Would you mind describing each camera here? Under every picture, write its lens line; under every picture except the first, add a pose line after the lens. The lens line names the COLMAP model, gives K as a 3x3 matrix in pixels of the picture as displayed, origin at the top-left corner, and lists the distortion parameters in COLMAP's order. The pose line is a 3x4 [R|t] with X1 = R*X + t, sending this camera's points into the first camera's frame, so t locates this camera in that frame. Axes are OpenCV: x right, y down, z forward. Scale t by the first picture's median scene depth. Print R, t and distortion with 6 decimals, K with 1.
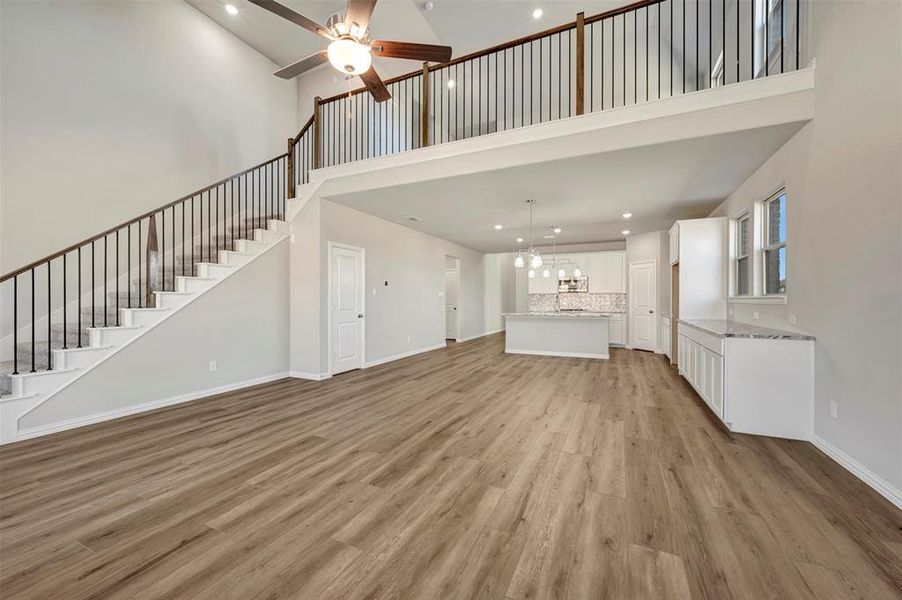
lens RADIAL K [[355.1, 0, 458.0], [0, 355.1, 301.5], [0, 0, 1]] dist [-0.003662, -0.000034]
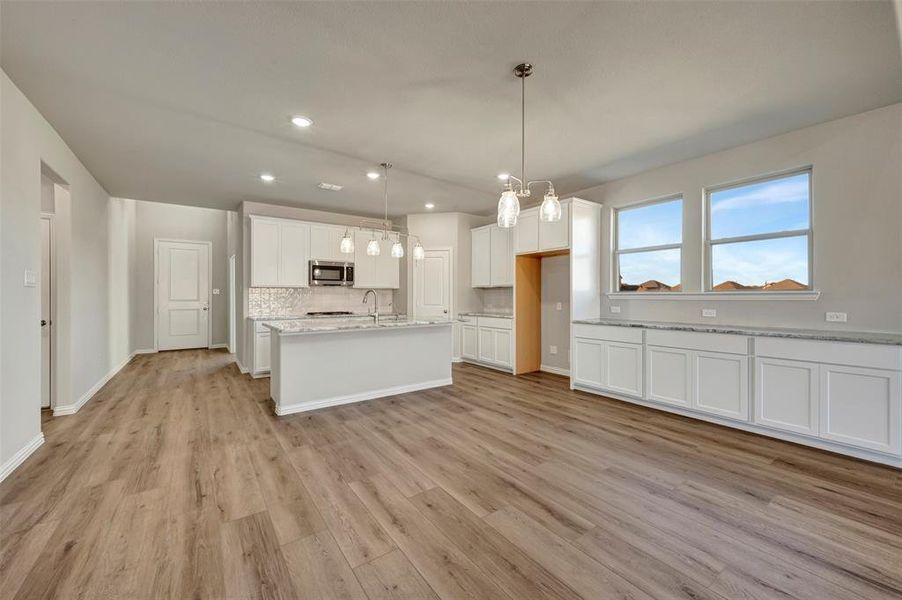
lens RADIAL K [[354.3, 0, 454.6], [0, 354.3, 297.5], [0, 0, 1]] dist [-0.000608, 0.000046]
pose [[0.493736, -0.005287, 0.869596, -0.343398], [0.007829, 0.999968, 0.001635, -0.009567], [-0.869577, 0.006001, 0.493762, 1.373053]]
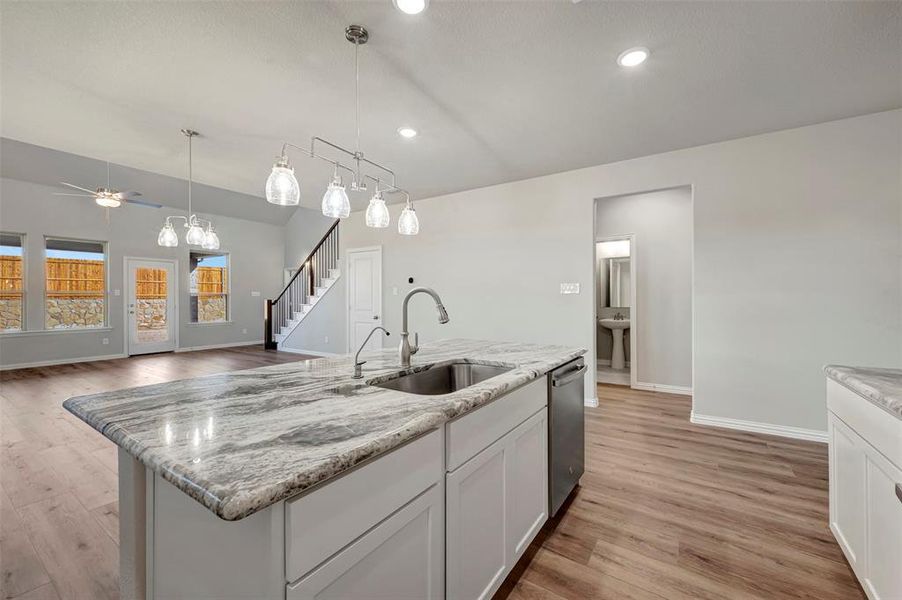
lens RADIAL K [[357.1, 0, 451.9], [0, 357.1, 295.9], [0, 0, 1]] dist [0.000240, 0.000322]
pose [[-0.155251, -0.003904, -0.987867, 1.138747], [-0.002272, 0.999991, -0.003595, -0.022472], [0.987873, 0.001687, -0.155258, 2.409959]]
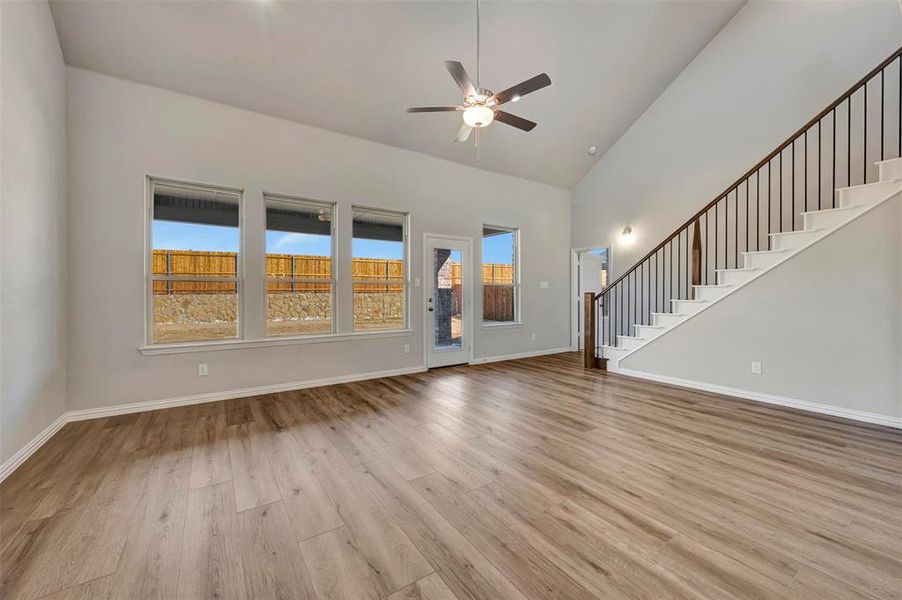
lens RADIAL K [[357.1, 0, 451.9], [0, 357.1, 295.9], [0, 0, 1]] dist [0.000240, 0.000322]
pose [[-0.521457, 0.007457, -0.853245, 0.604770], [-0.003296, 0.999937, 0.010754, -0.004575], [0.853271, 0.008420, -0.521399, 1.062273]]
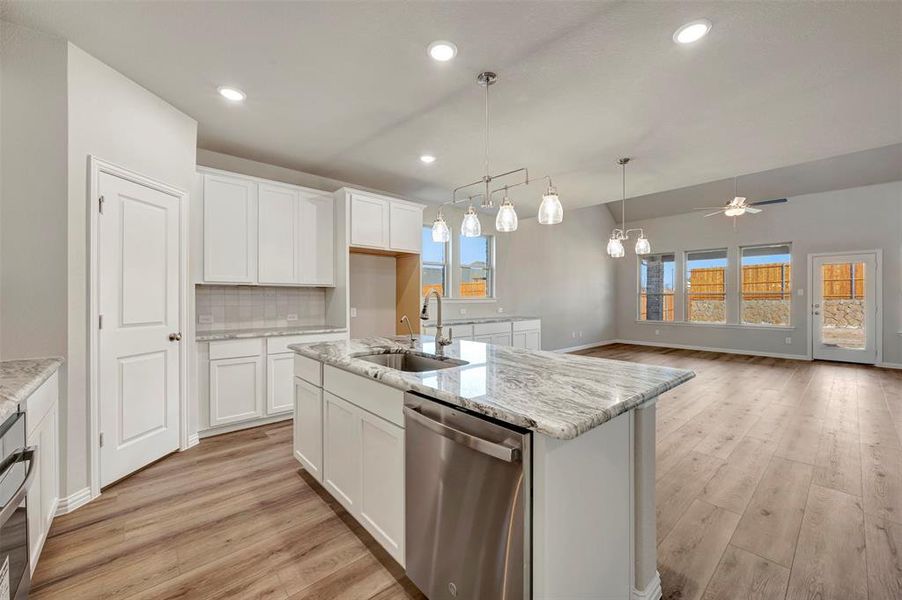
lens RADIAL K [[358.6, 0, 456.0], [0, 358.6, 298.0], [0, 0, 1]] dist [0.001935, -0.000023]
pose [[-0.917014, 0.000542, 0.398855, 0.361168], [0.001876, 0.999994, 0.002954, -0.023252], [-0.398851, 0.003457, -0.917009, 2.840468]]
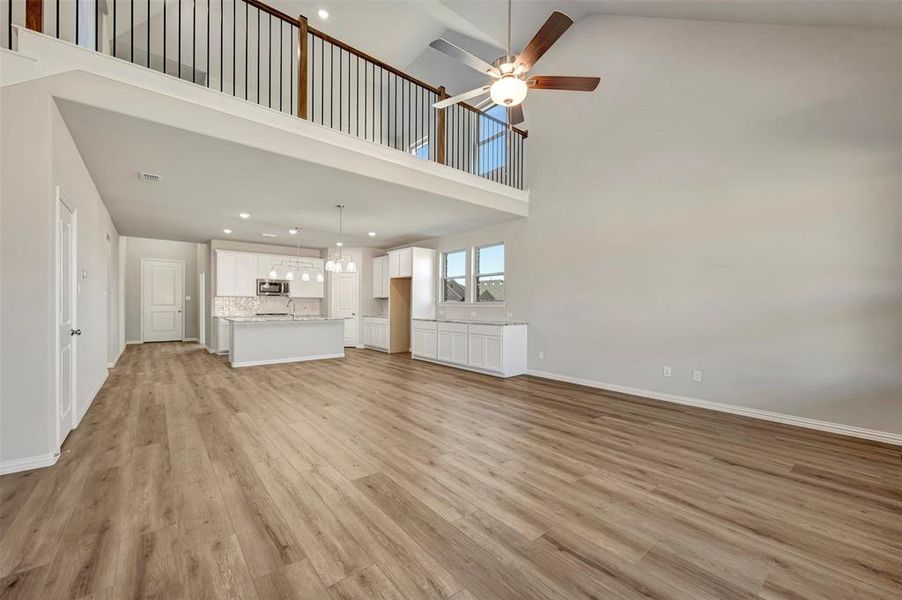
lens RADIAL K [[355.3, 0, 452.2], [0, 355.3, 309.0], [0, 0, 1]] dist [0.002145, 0.000082]
pose [[0.433208, -0.009409, 0.901245, -0.917075], [-0.001835, 0.999934, 0.011321, -0.004556], [-0.901292, -0.006558, 0.433163, 0.429424]]
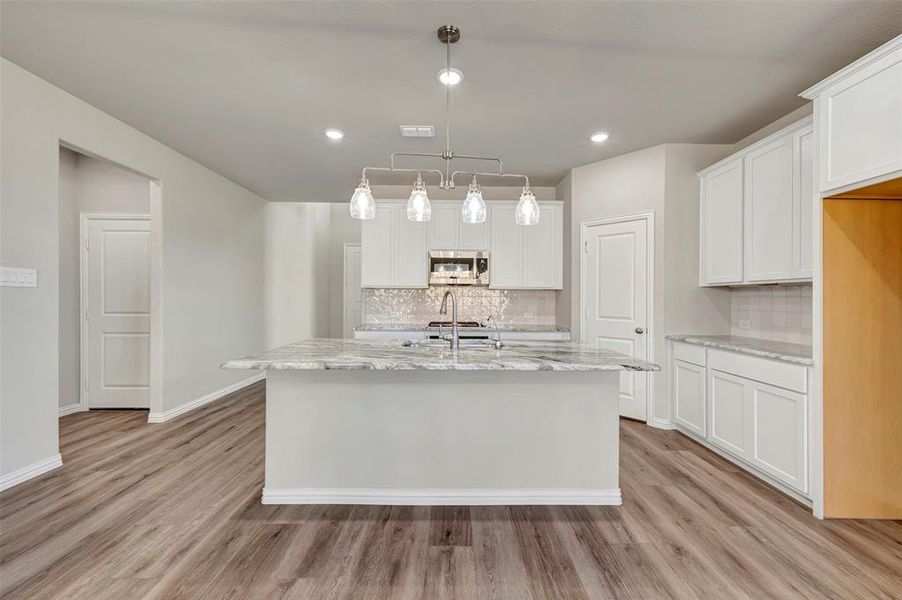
lens RADIAL K [[354.3, 0, 454.6], [0, 354.3, 297.5], [0, 0, 1]] dist [-0.000608, 0.000046]
pose [[0.907485, 0.005872, 0.420044, 0.352547], [-0.003789, 0.999976, -0.005793, -0.021045], [-0.420068, 0.003665, 0.907485, 1.636497]]
